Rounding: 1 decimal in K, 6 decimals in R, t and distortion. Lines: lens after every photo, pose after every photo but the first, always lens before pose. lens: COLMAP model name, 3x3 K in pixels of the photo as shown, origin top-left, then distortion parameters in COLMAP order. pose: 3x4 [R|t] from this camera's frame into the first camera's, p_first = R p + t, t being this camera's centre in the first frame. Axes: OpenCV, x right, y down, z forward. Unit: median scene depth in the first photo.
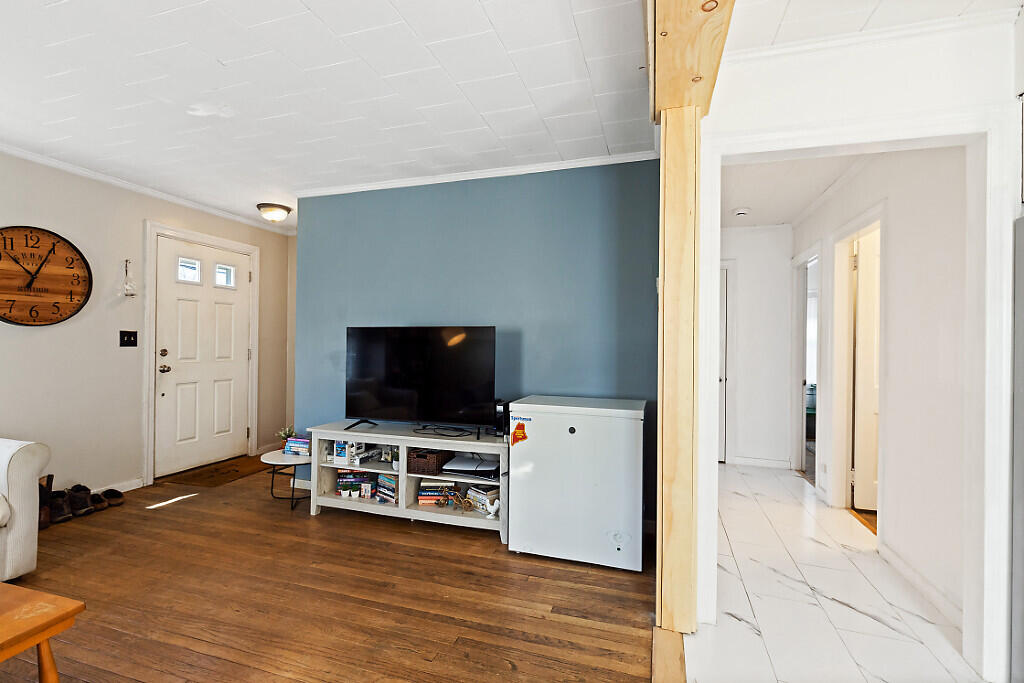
lens RADIAL K [[467.5, 0, 512.6], [0, 467.5, 339.1], [0, 0, 1]] dist [0.000098, -0.002094]
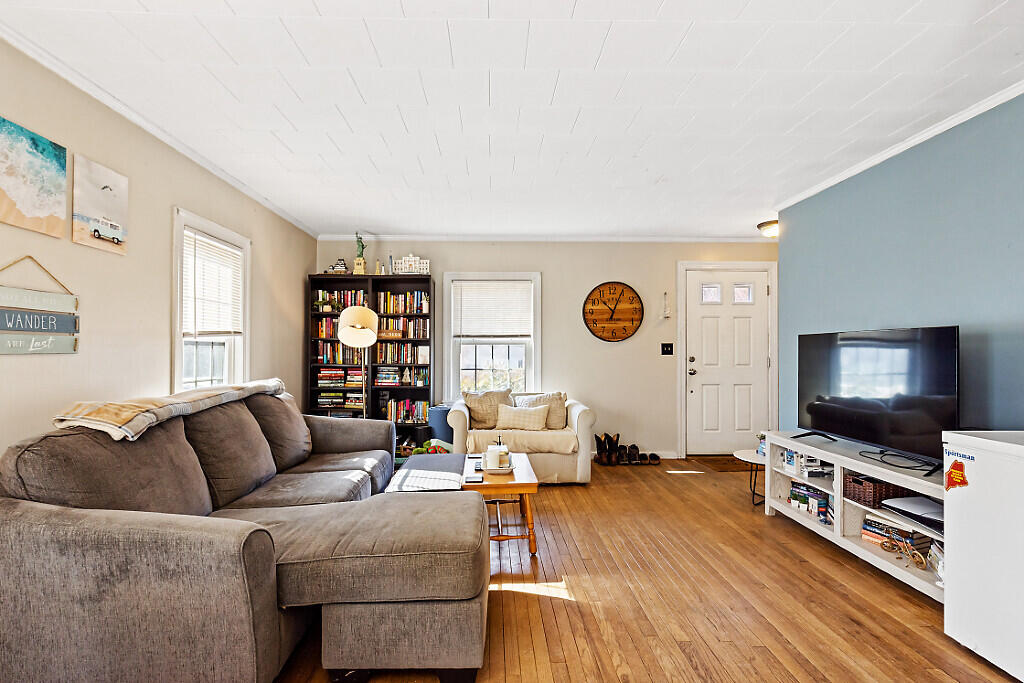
lens RADIAL K [[467.5, 0, 496.1], [0, 467.5, 345.4], [0, 0, 1]] dist [0.000098, -0.002094]
pose [[0.313863, -0.018303, -0.949292, 0.388451], [0.008922, 0.999827, -0.016327, 0.007302], [0.949426, -0.003345, 0.313972, 0.091324]]
